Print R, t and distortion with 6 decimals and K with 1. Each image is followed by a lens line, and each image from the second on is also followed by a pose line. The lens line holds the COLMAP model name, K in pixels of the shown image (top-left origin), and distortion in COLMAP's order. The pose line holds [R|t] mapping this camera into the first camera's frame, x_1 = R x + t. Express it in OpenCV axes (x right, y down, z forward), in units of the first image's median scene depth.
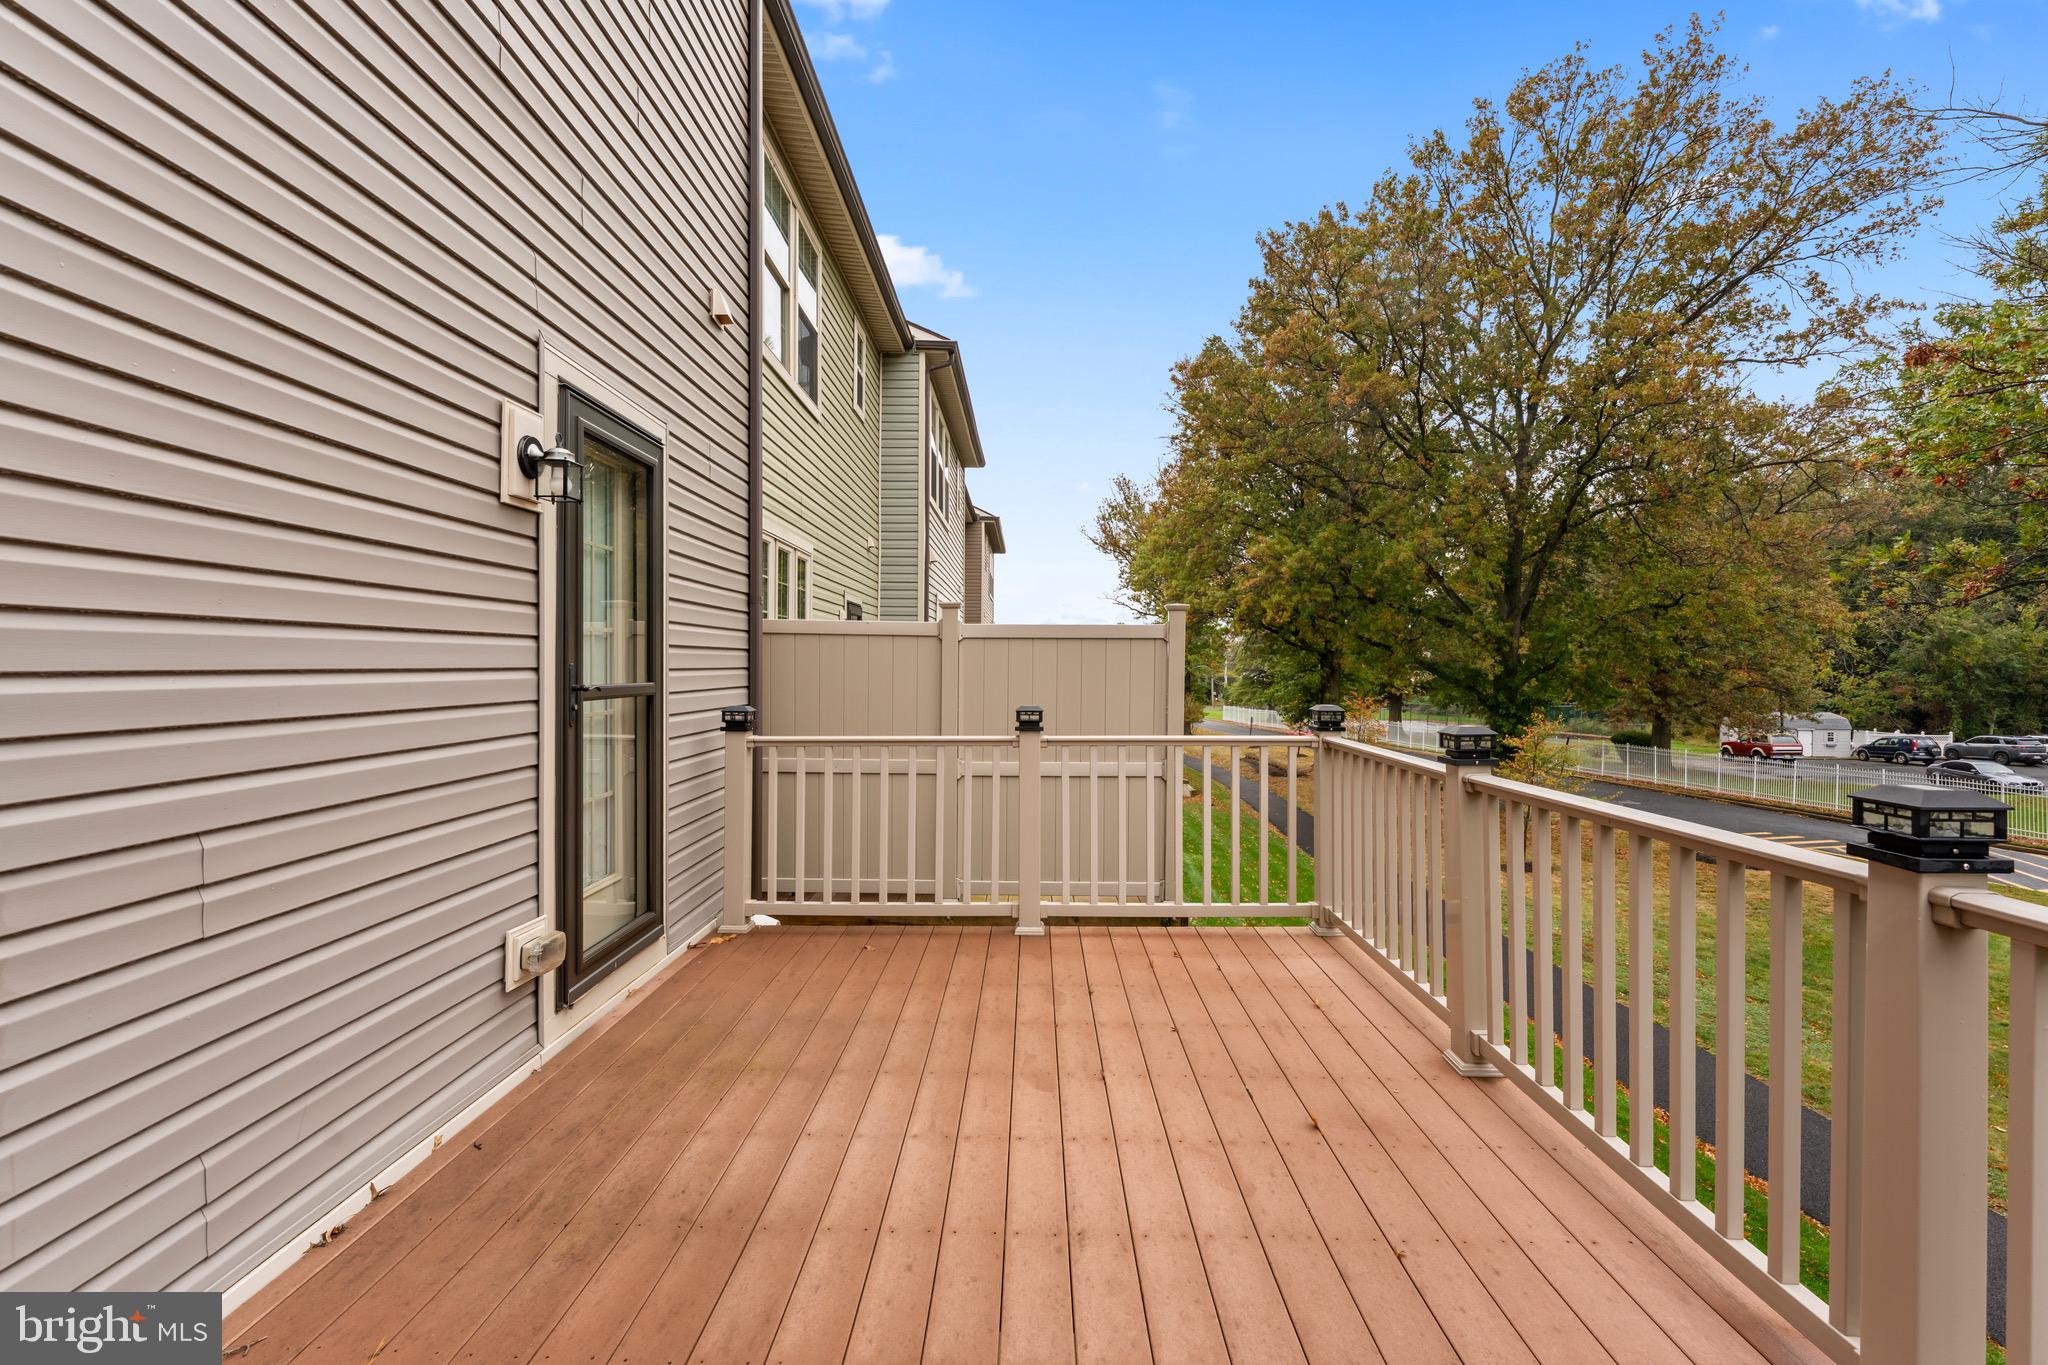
lens RADIAL K [[919.9, 0, 1011.9], [0, 919.9, 675.5], [0, 0, 1]] dist [-0.002056, -0.001515]
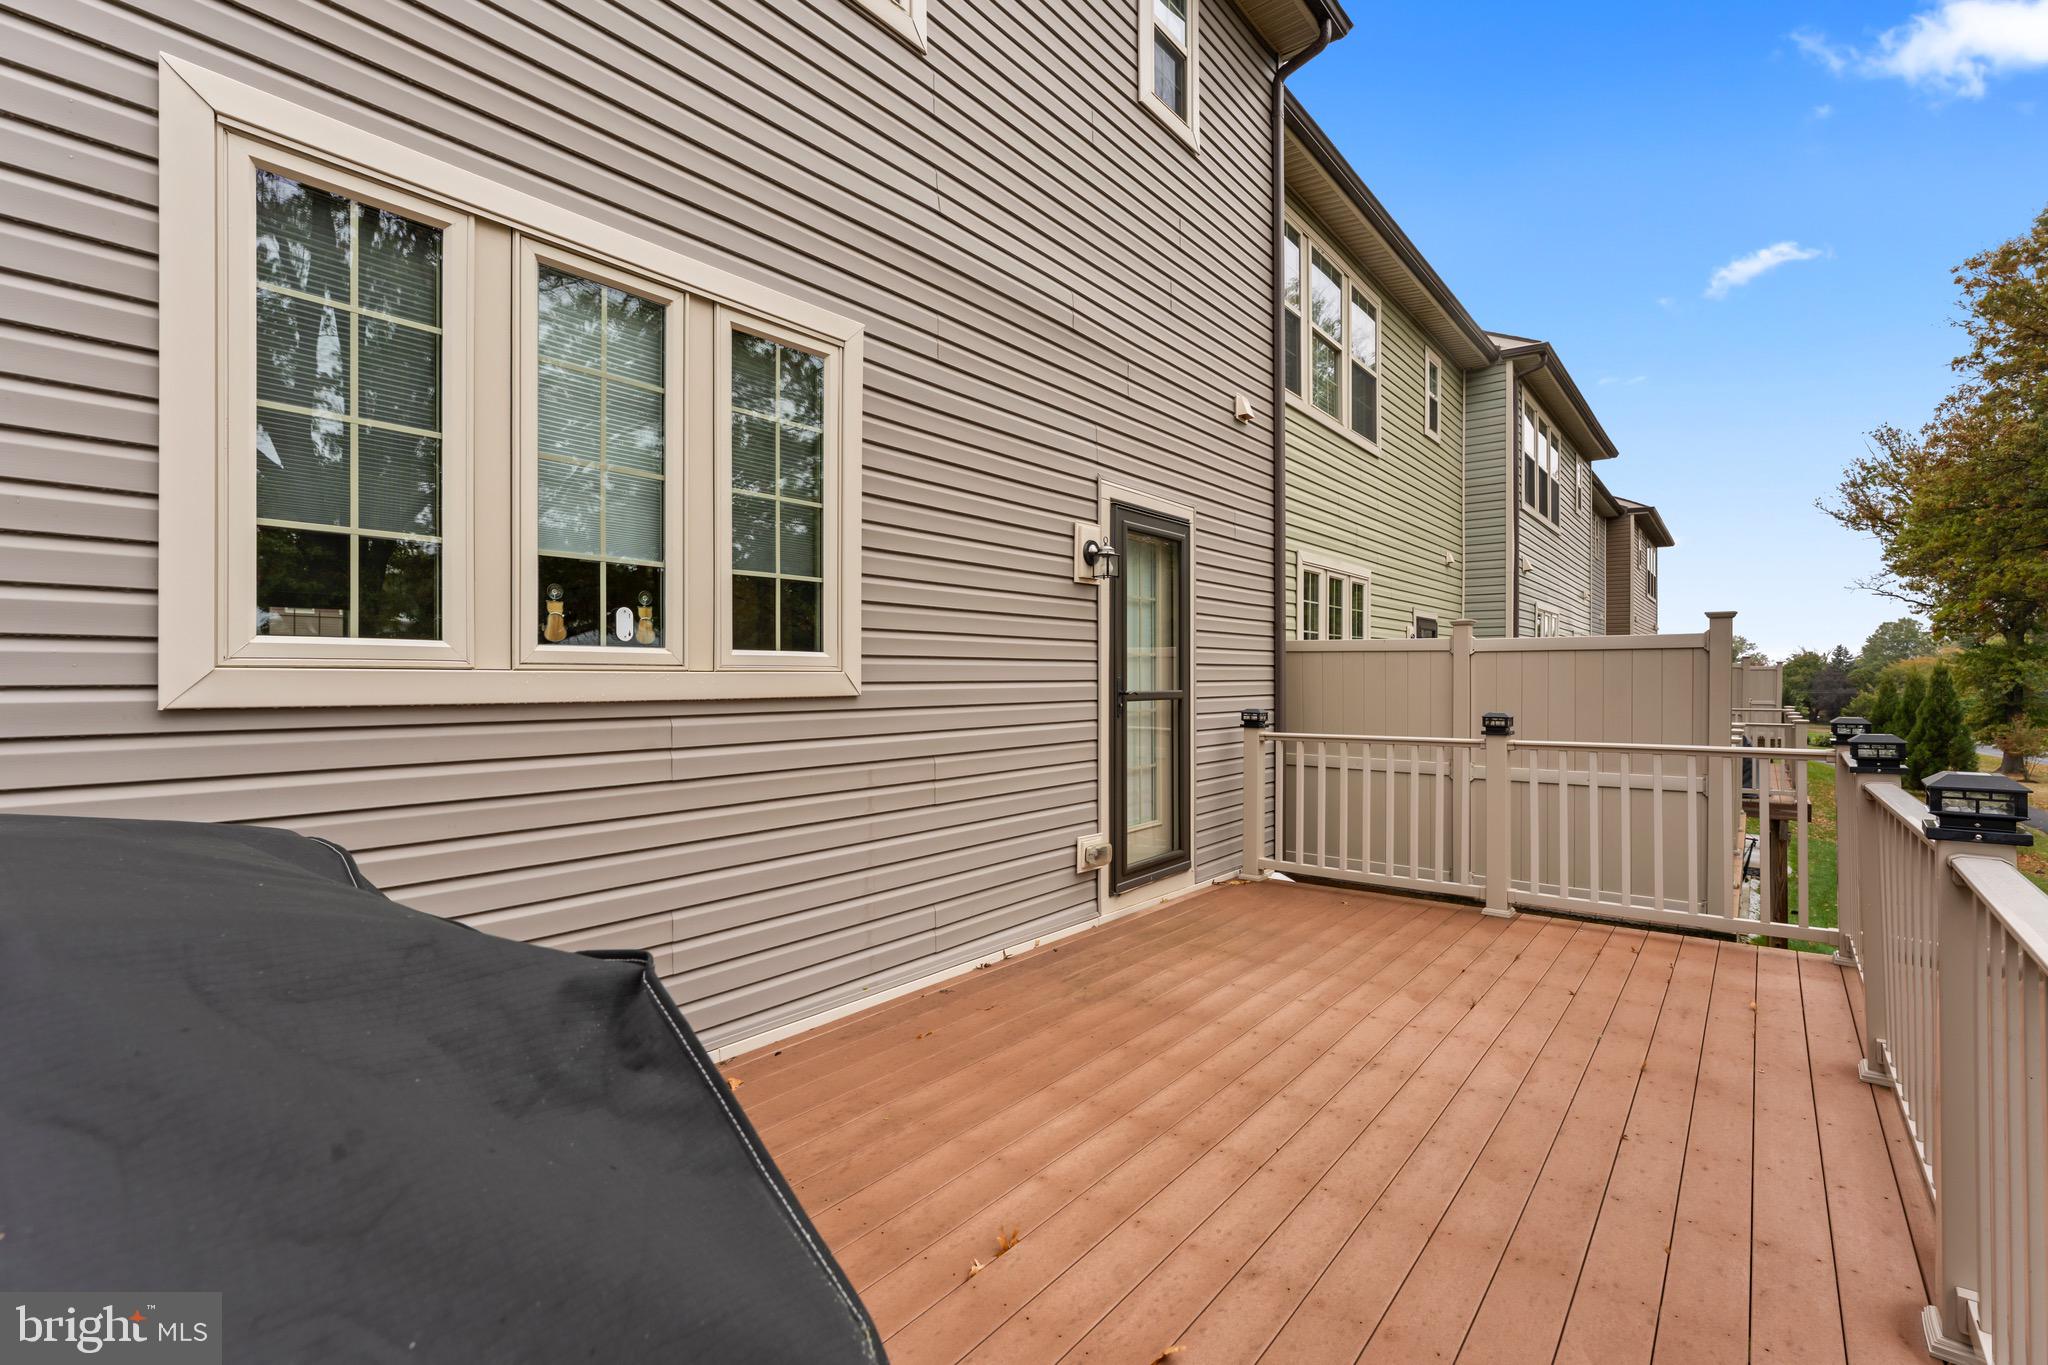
lens RADIAL K [[919.9, 0, 1030.4], [0, 919.9, 681.9], [0, 0, 1]] dist [-0.002056, -0.001515]
pose [[0.790129, -0.003121, -0.612932, 0.334623], [-0.001786, 0.999971, -0.007394, 0.006207], [0.612937, 0.006937, 0.790101, -0.309184]]
